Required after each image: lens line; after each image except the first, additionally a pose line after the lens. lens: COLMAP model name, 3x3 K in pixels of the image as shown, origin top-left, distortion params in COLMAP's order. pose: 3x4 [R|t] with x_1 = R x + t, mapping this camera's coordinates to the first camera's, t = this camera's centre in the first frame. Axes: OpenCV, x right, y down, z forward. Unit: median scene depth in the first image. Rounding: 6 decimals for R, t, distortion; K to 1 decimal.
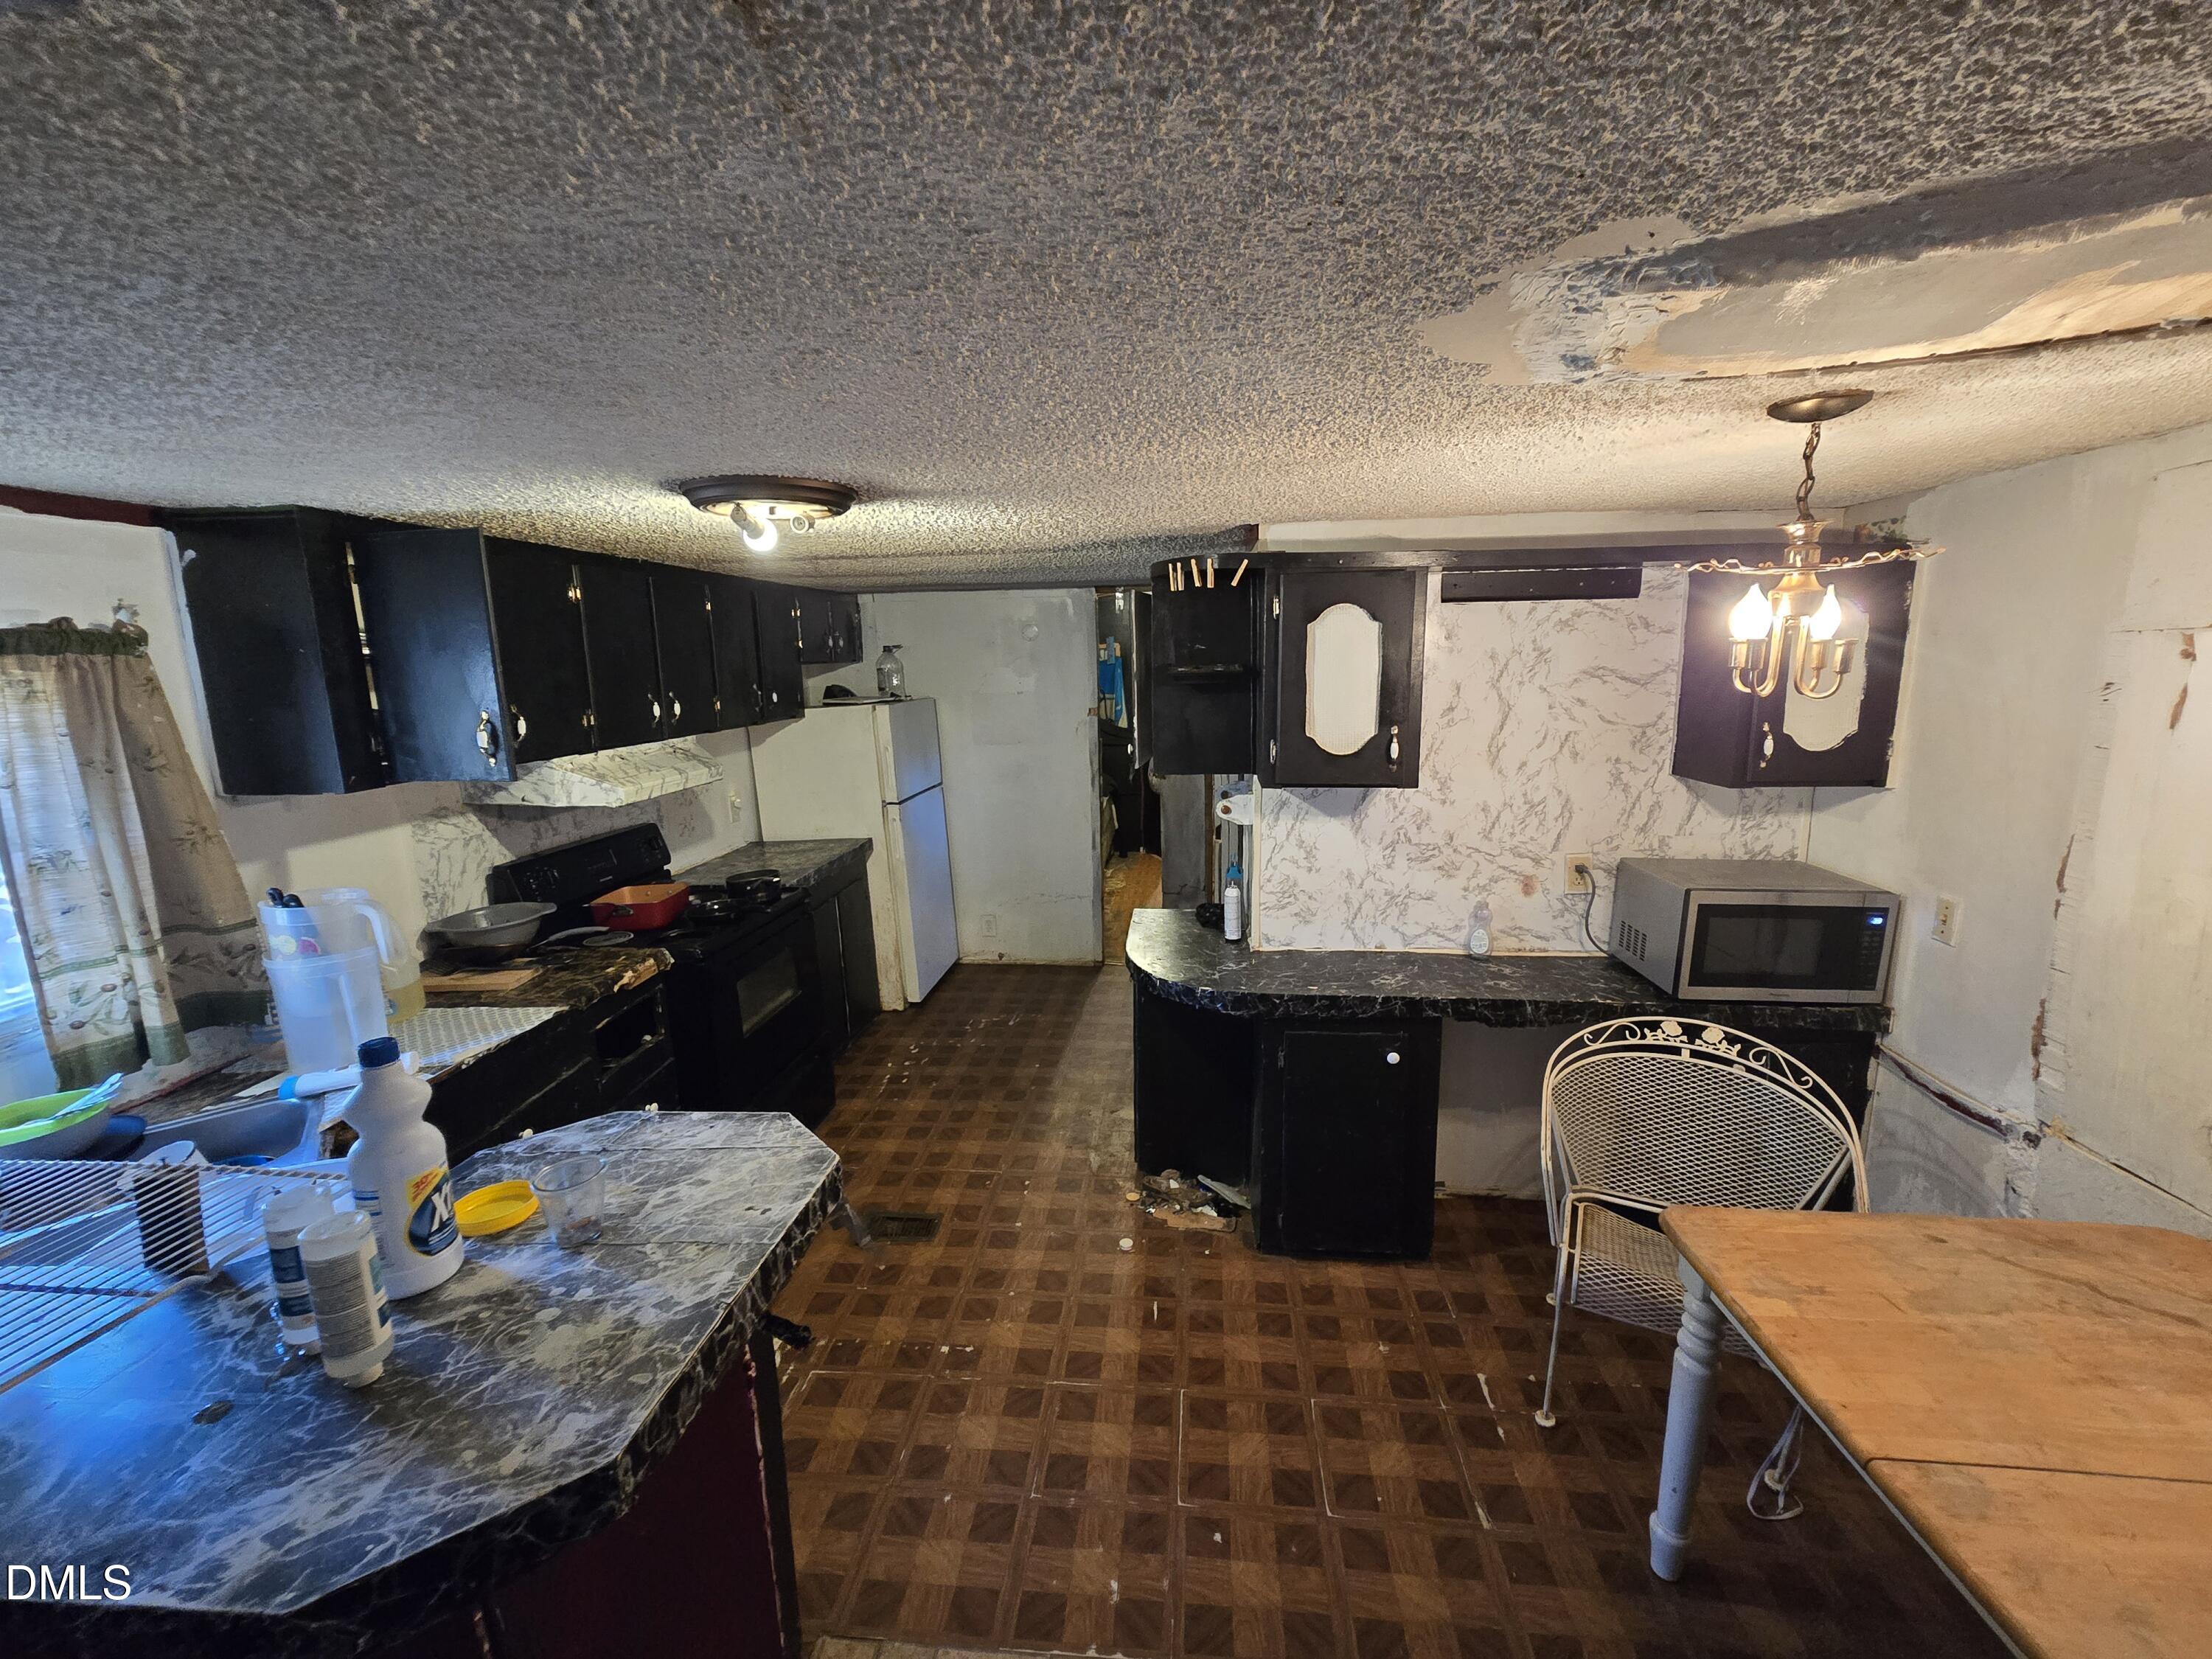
lens RADIAL K [[891.7, 0, 1116.1], [0, 891.7, 831.8], [0, 0, 1]] dist [-0.018335, -0.000360]
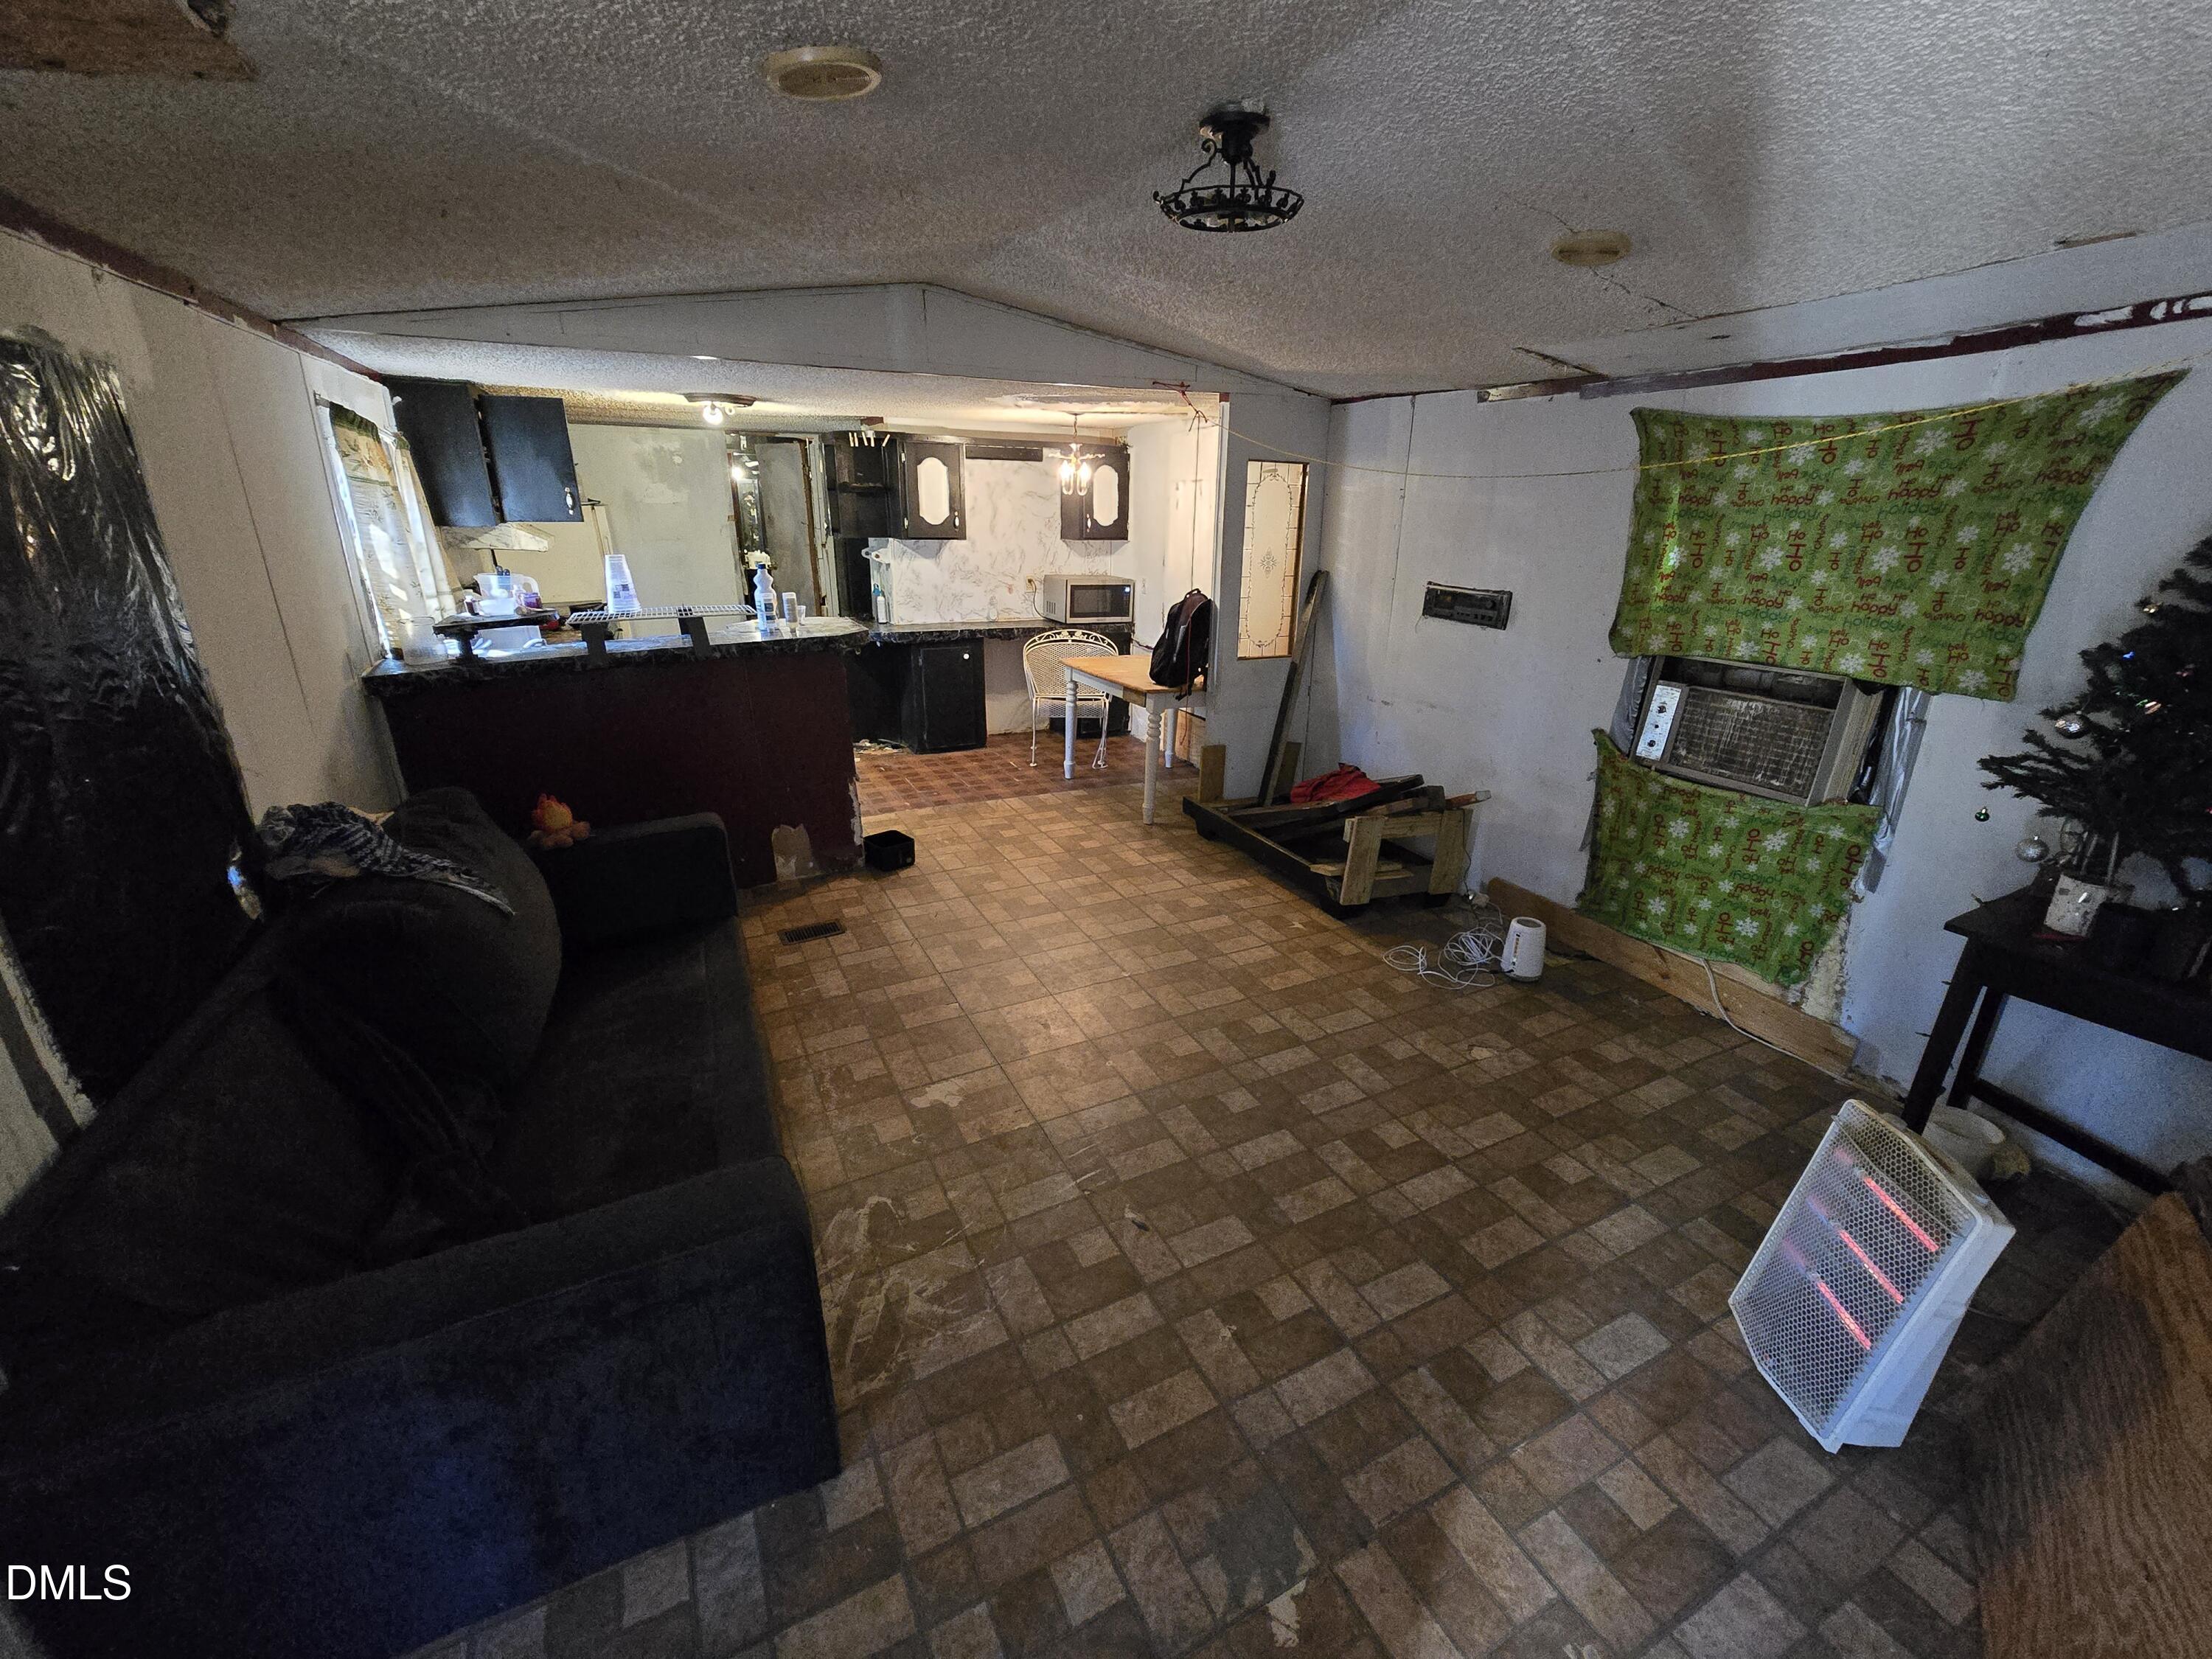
lens RADIAL K [[891.7, 0, 1104.6], [0, 891.7, 823.0], [0, 0, 1]] dist [-0.018335, -0.000360]
pose [[0.849303, -0.144416, 0.507768, -0.684234], [0.063950, 0.982916, 0.172590, 0.316518], [-0.524018, -0.114110, 0.844028, -1.333092]]
